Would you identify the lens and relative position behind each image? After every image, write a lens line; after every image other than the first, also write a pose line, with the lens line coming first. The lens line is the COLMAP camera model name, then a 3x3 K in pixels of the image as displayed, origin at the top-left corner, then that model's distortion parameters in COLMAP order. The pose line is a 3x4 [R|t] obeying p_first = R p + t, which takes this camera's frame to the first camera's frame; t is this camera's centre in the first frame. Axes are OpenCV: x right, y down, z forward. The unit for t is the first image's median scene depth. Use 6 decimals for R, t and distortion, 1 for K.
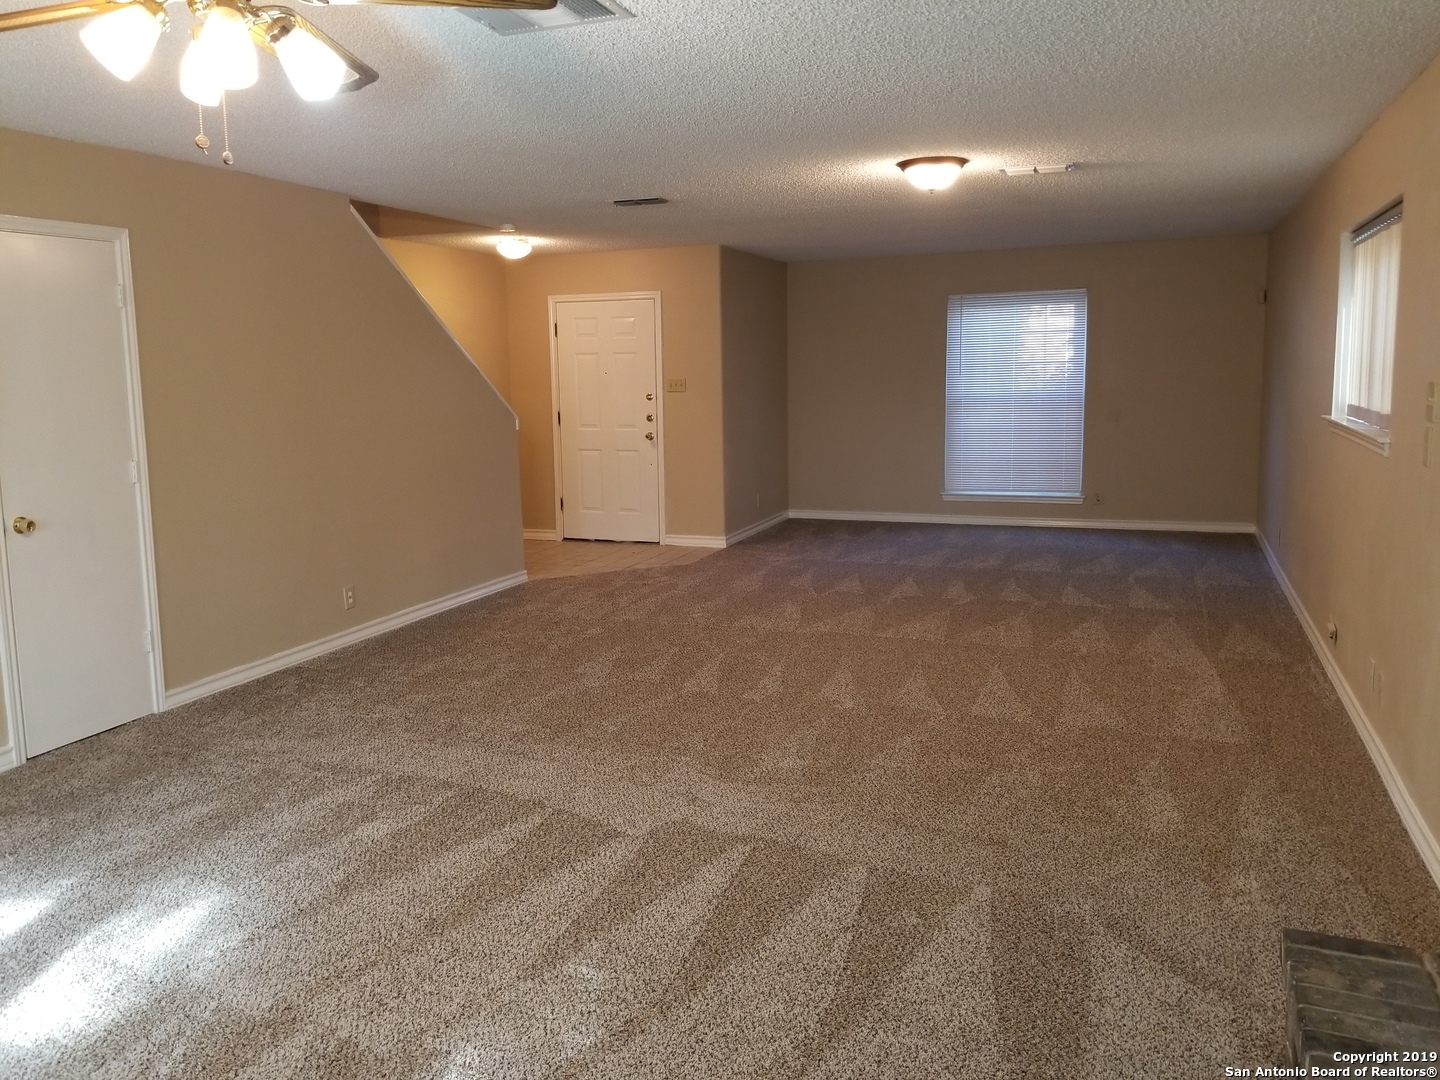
lens RADIAL K [[1114.2, 0, 724.2], [0, 1114.2, 500.4], [0, 0, 1]] dist [0.058687, -0.146358]
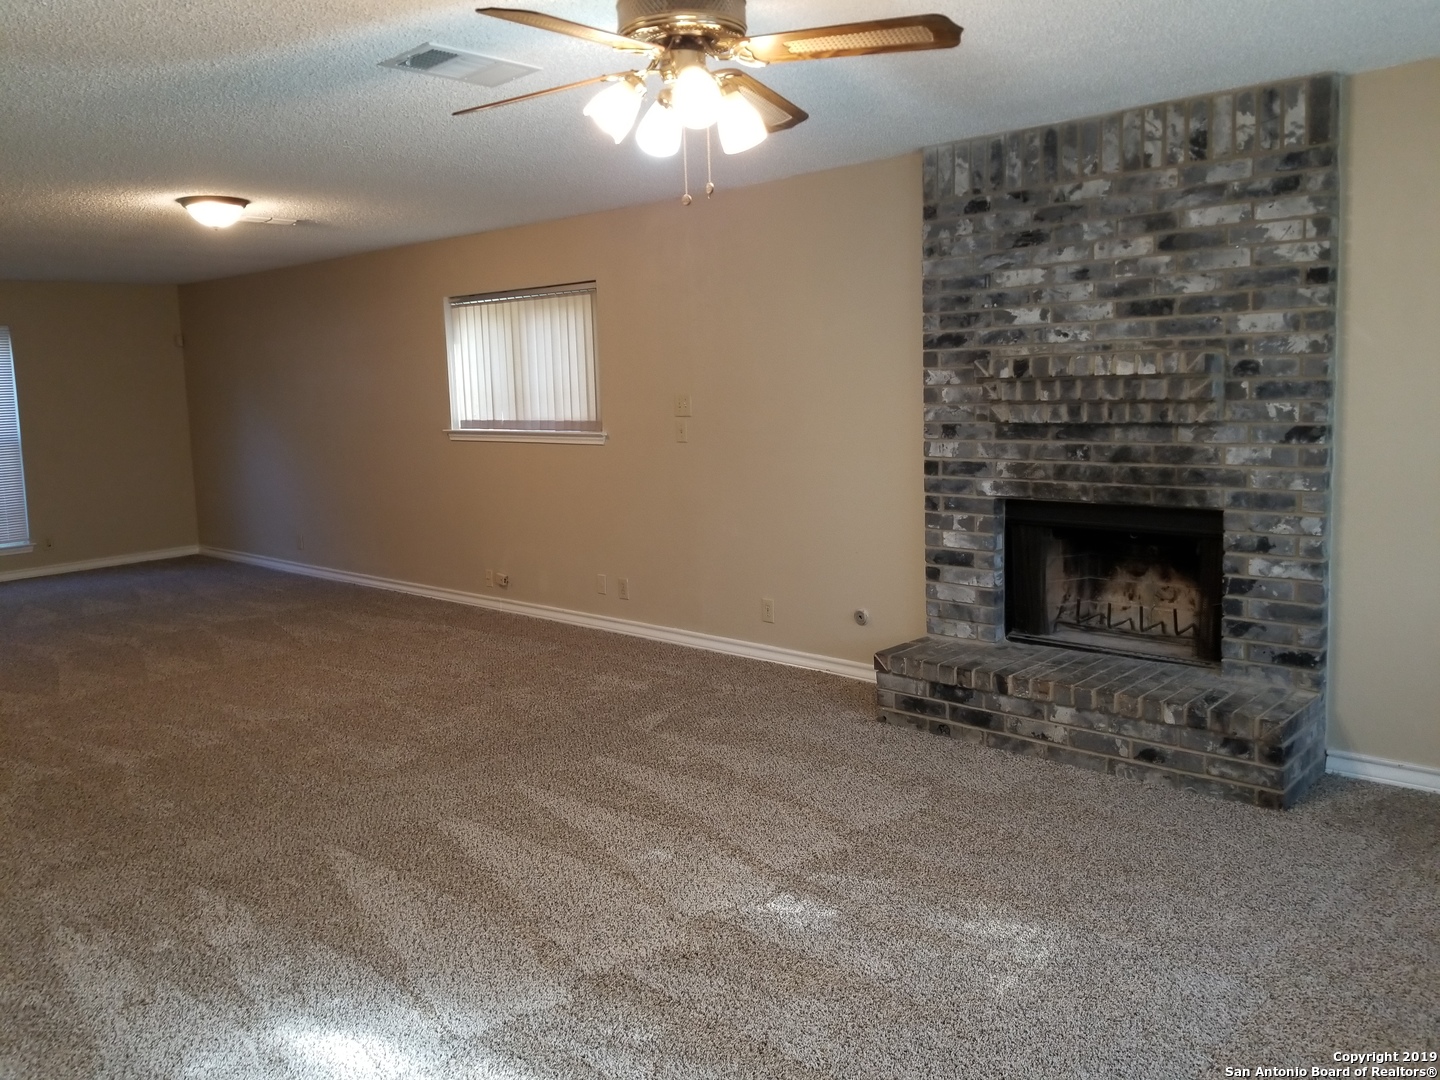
lens RADIAL K [[1114.2, 0, 724.2], [0, 1114.2, 500.4], [0, 0, 1]] dist [0.058687, -0.146358]
pose [[0.367612, -0.106776, 0.923829, -0.822867], [0.142182, 0.988161, 0.057634, -0.027415], [-0.919046, 0.110165, 0.378442, 0.259463]]
